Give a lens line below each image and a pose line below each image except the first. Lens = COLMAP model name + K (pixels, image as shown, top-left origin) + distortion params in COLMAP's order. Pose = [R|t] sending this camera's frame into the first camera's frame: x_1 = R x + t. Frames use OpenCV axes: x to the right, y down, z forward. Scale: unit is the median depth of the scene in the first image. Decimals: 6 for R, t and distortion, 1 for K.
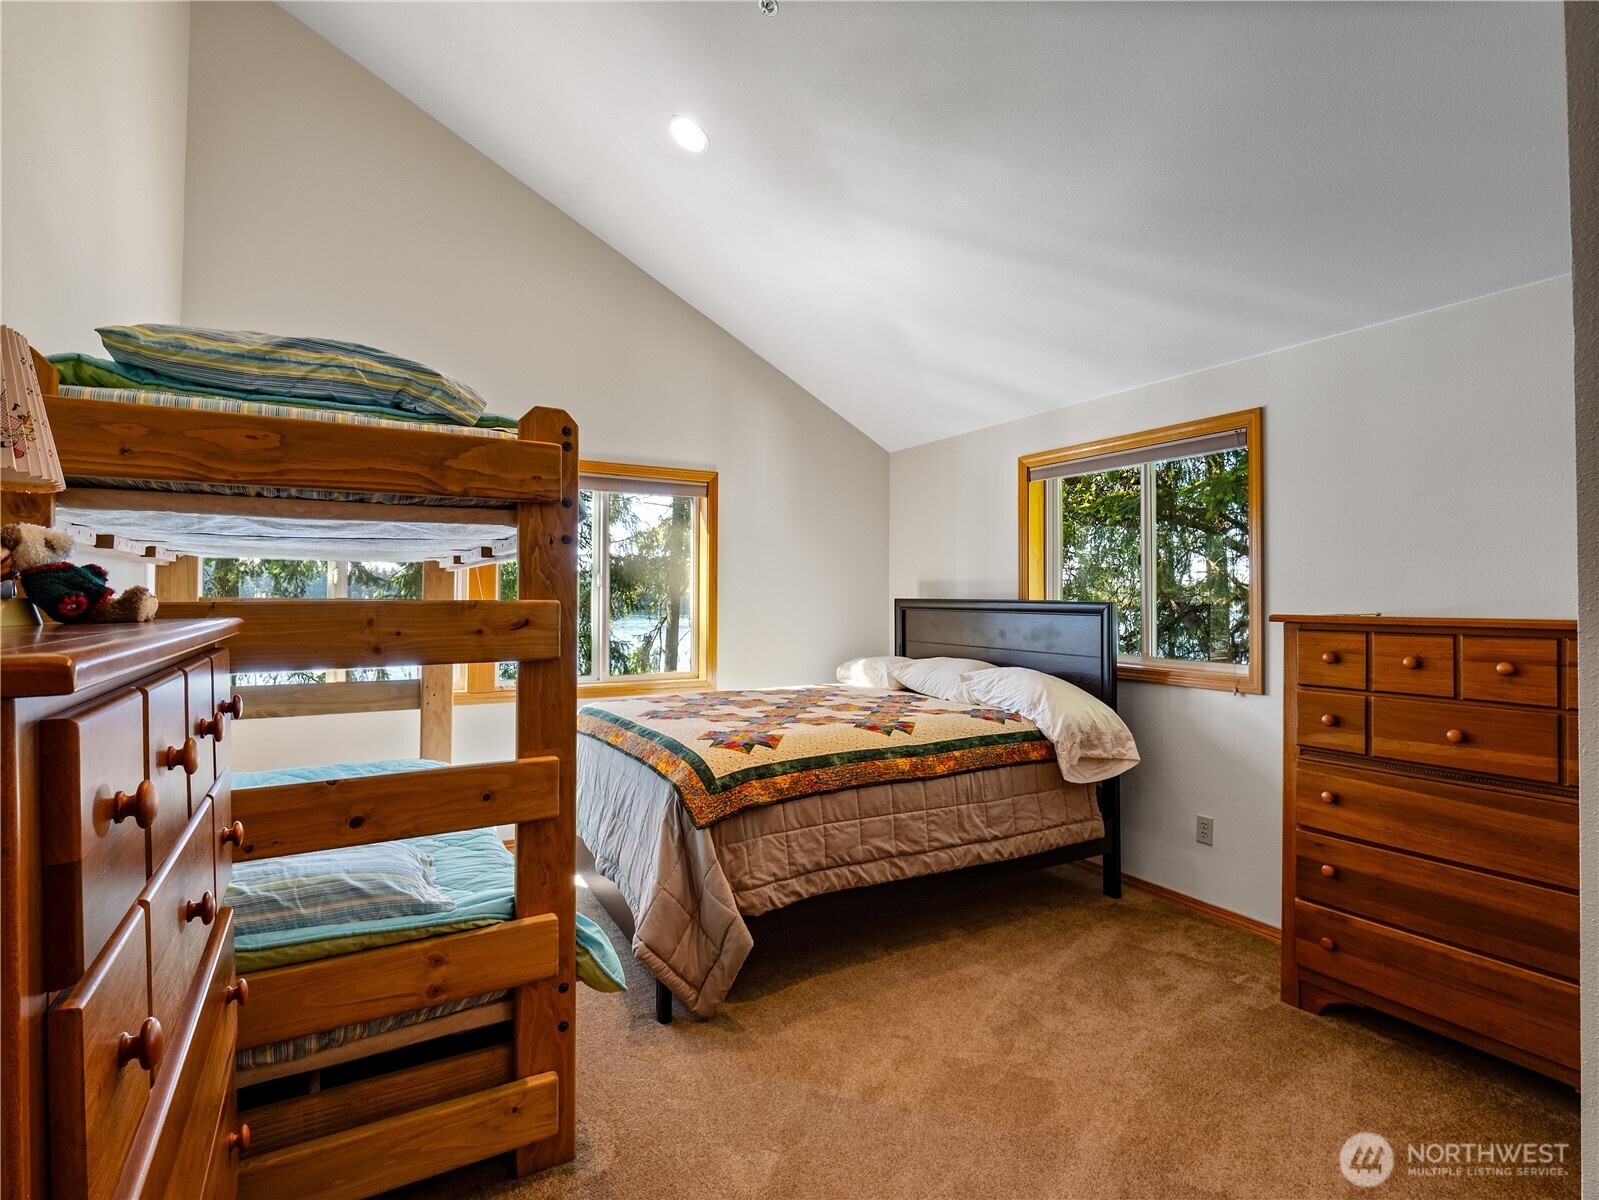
lens RADIAL K [[773.2, 0, 795.2], [0, 773.2, 606.1], [0, 0, 1]] dist [-0.014091, -0.001449]
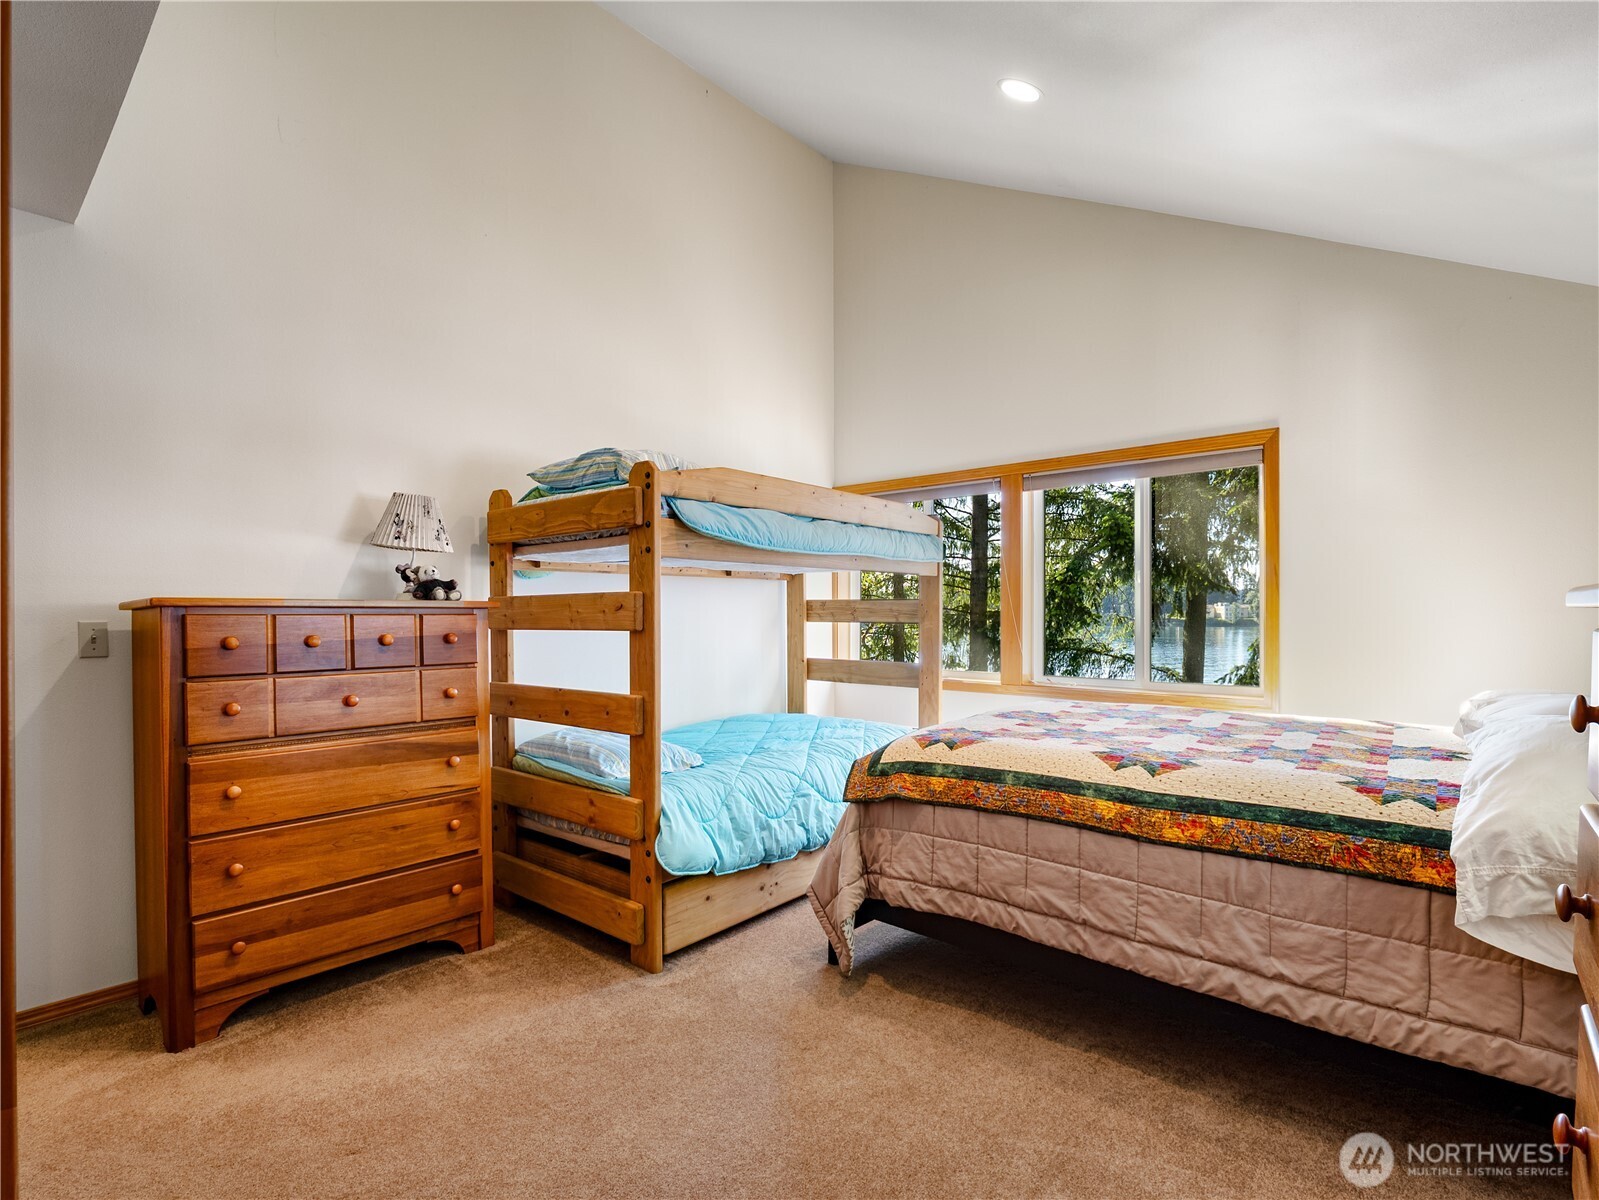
lens RADIAL K [[779.2, 0, 802.4], [0, 779.2, 643.1], [0, 0, 1]] dist [-0.019850, -0.001002]
pose [[0.338925, 0.035339, -0.940149, 0.769802], [-0.006454, 0.999358, 0.035238, 0.023204], [0.940791, -0.005875, 0.338935, 0.500173]]
